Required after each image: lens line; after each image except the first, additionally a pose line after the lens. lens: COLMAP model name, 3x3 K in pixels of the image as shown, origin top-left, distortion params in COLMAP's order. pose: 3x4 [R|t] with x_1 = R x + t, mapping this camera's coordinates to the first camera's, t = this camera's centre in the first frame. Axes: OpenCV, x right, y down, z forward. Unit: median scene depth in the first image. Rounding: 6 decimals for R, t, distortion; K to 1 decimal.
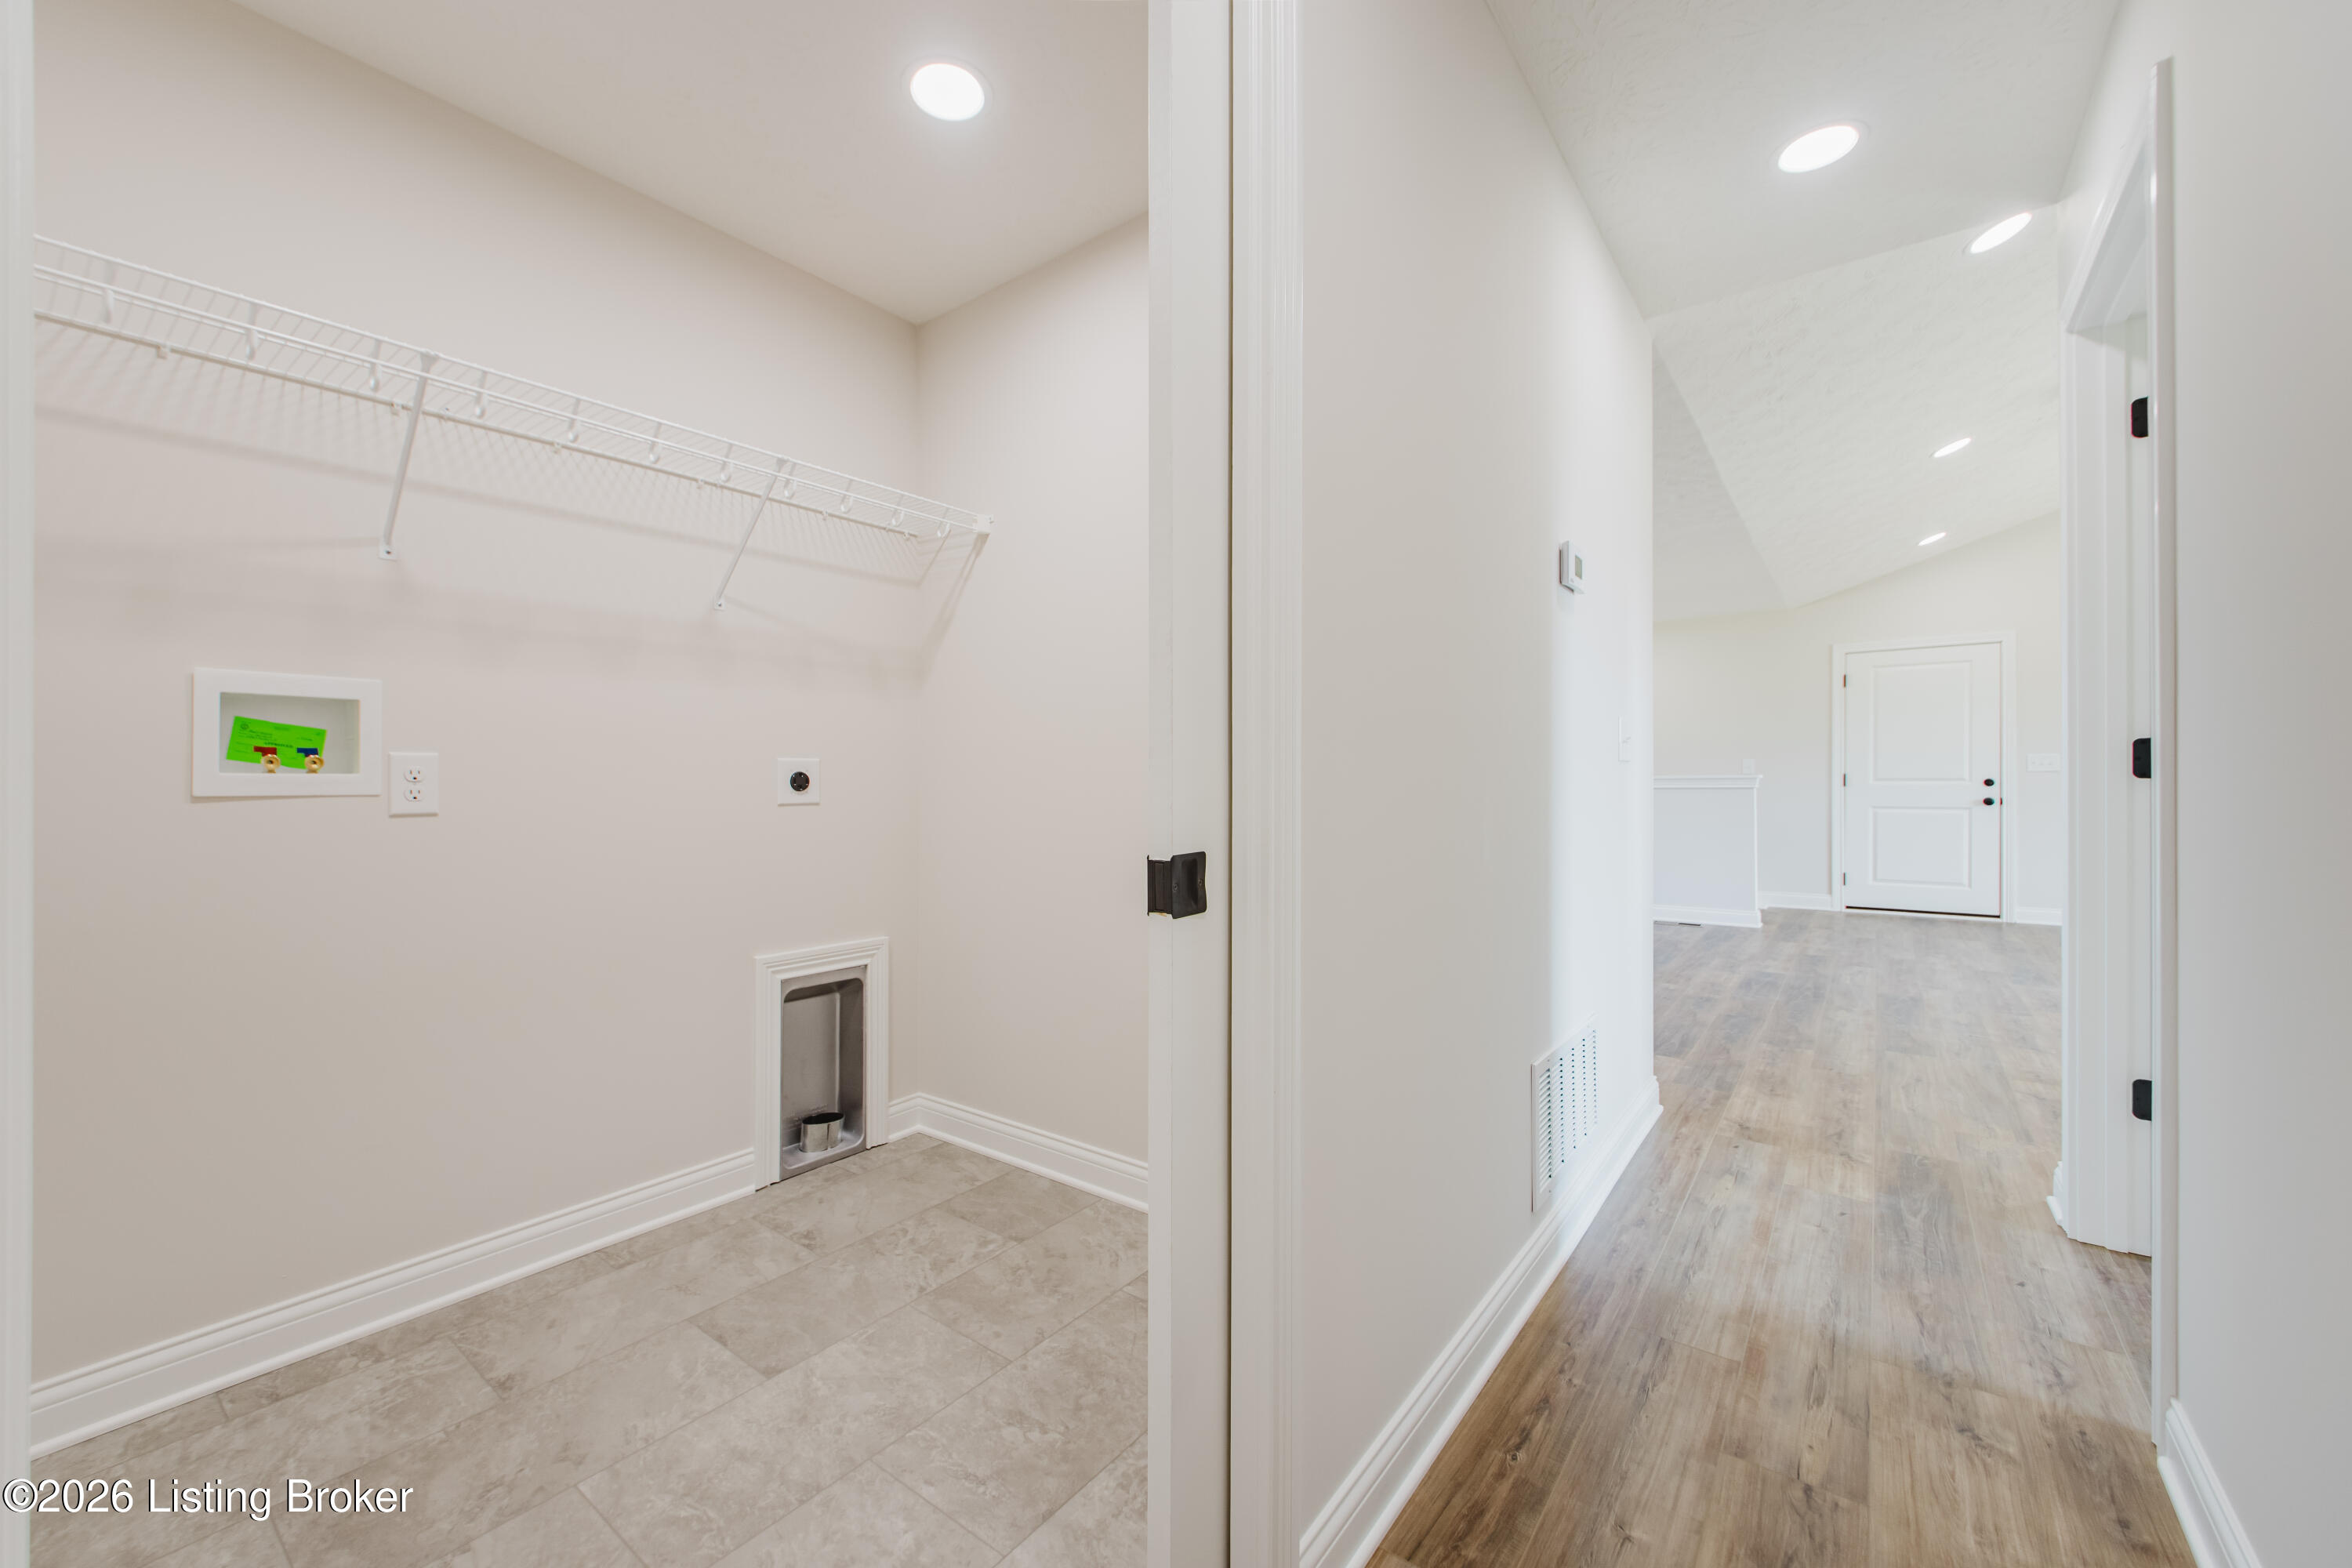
lens RADIAL K [[922.3, 0, 1169.2], [0, 922.3, 789.4], [0, 0, 1]] dist [-0.002748, -0.001765]
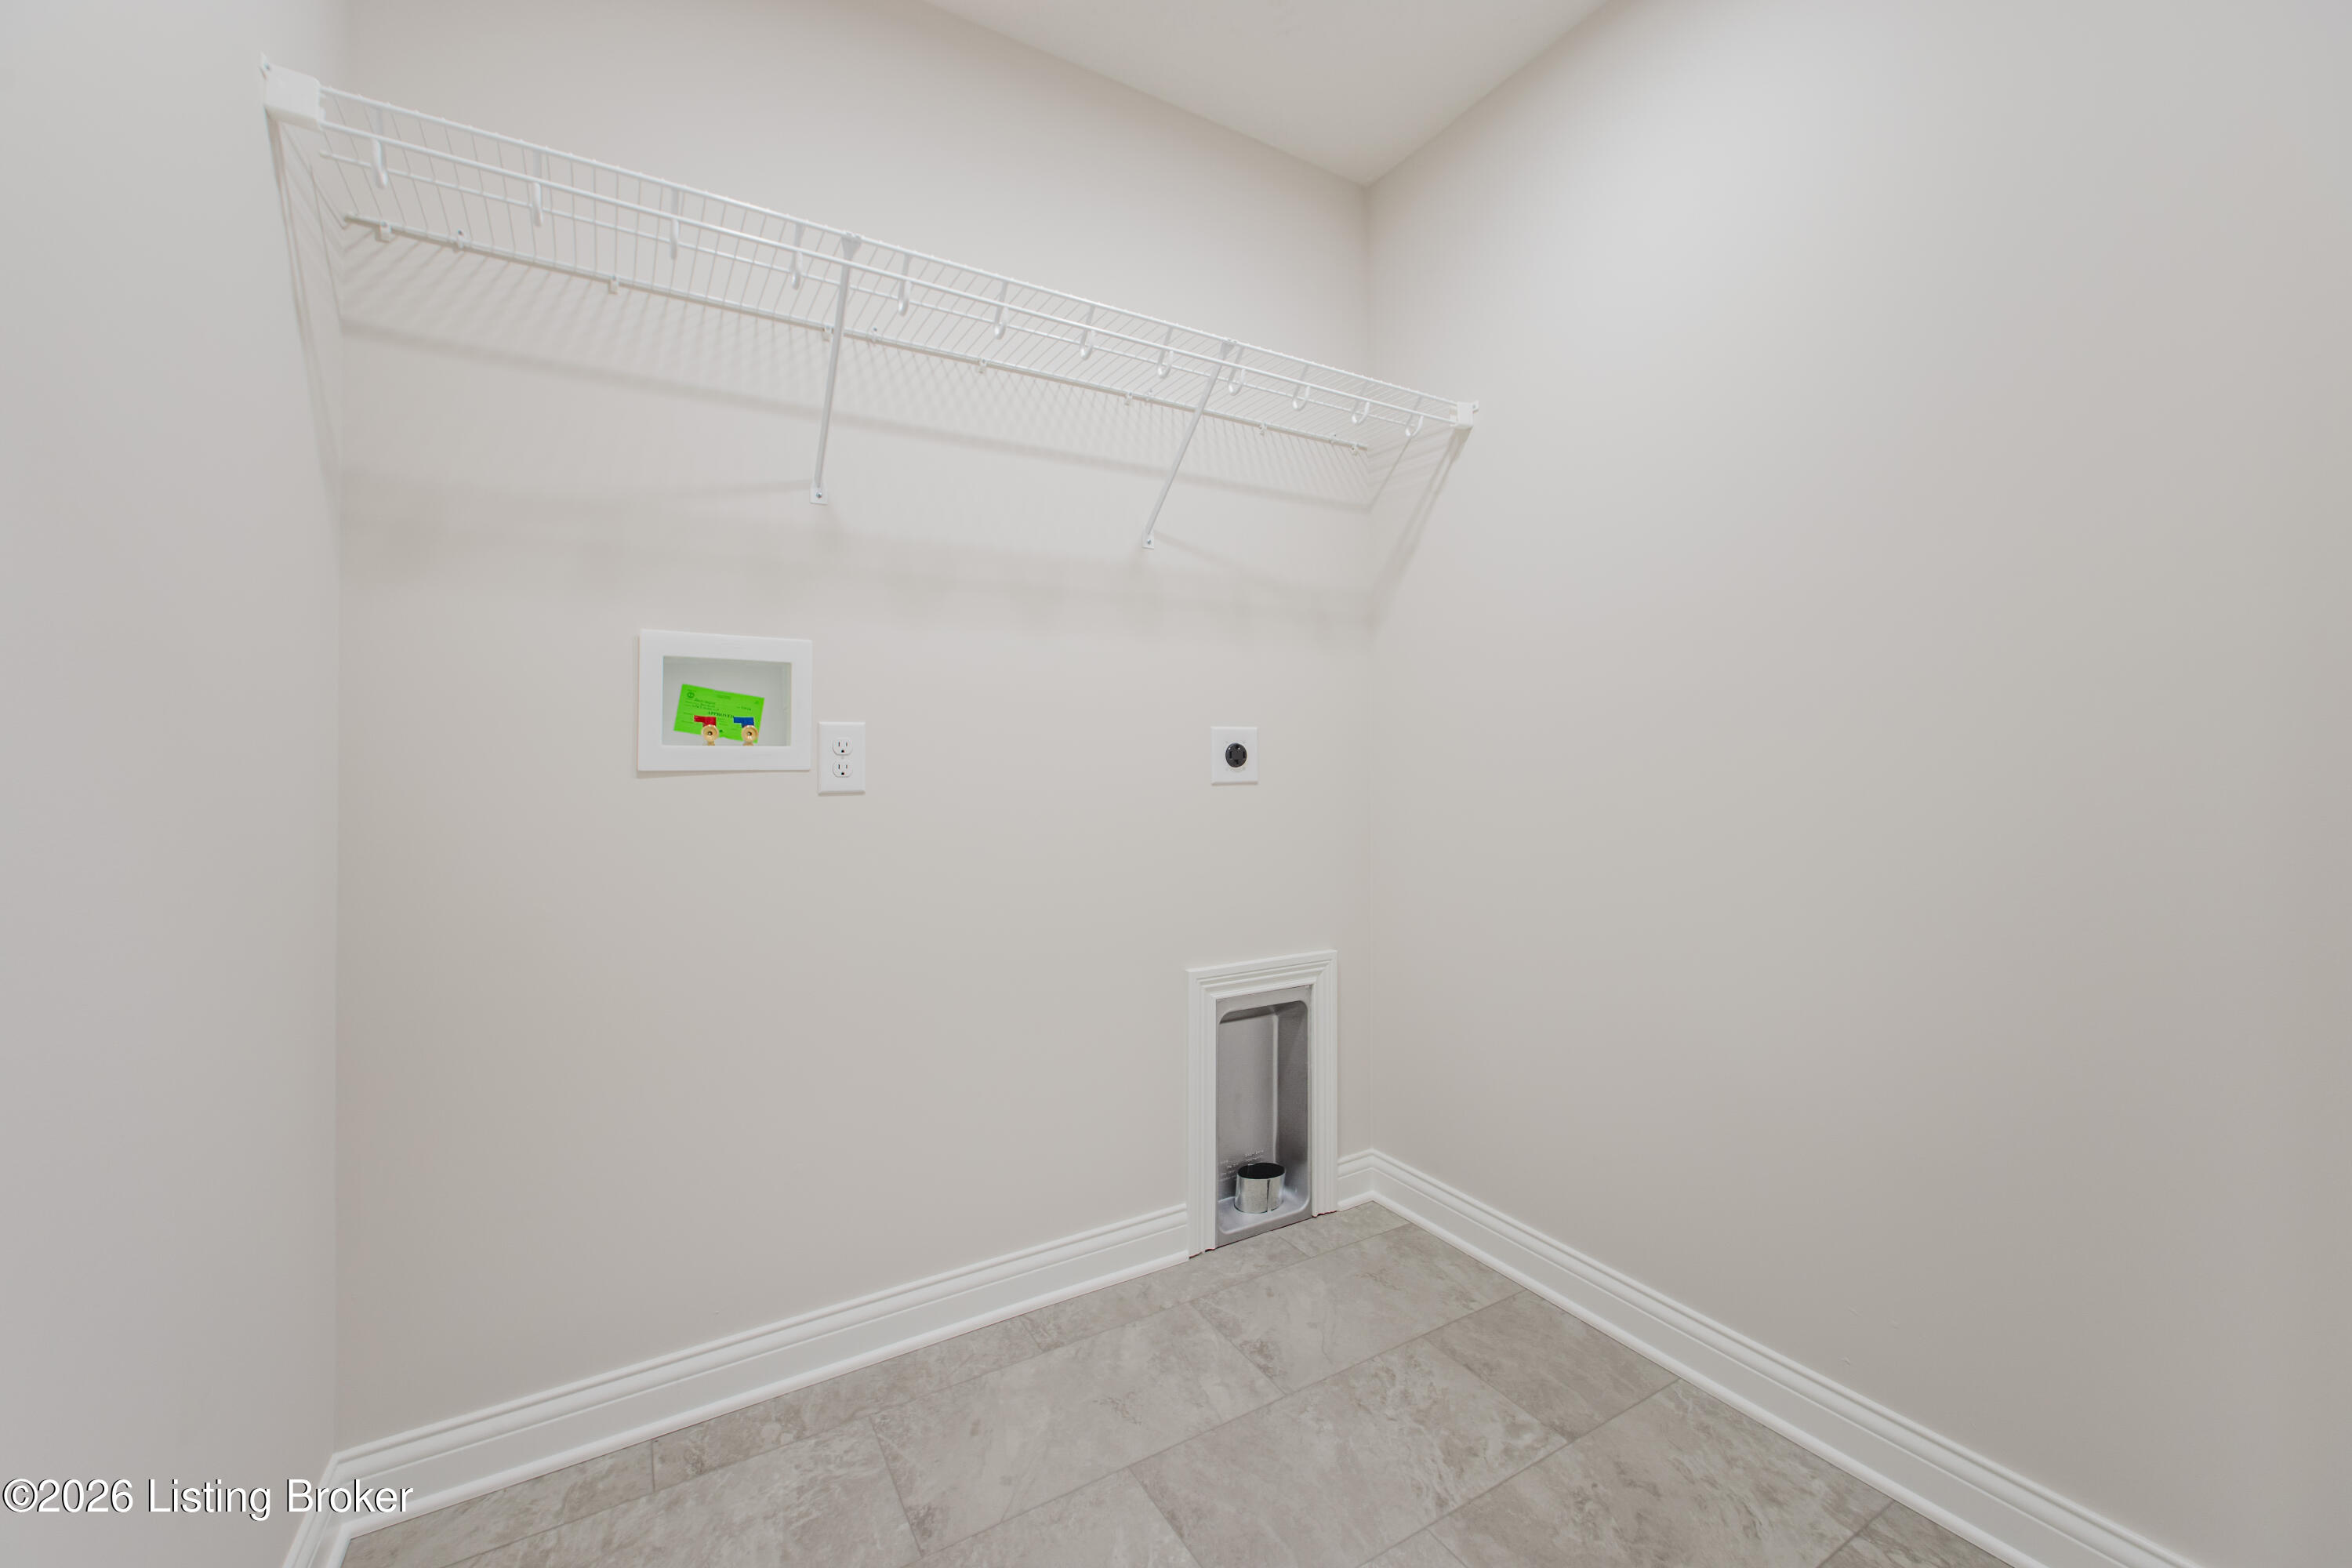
lens RADIAL K [[922.3, 0, 1184.3], [0, 922.3, 773.5], [0, 0, 1]] dist [-0.002748, -0.001765]
pose [[0.931714, 0.005584, -0.363151, -0.160892], [-0.002820, 0.999963, 0.008141, 0.000983], [0.363183, -0.006561, 0.931695, 0.243361]]
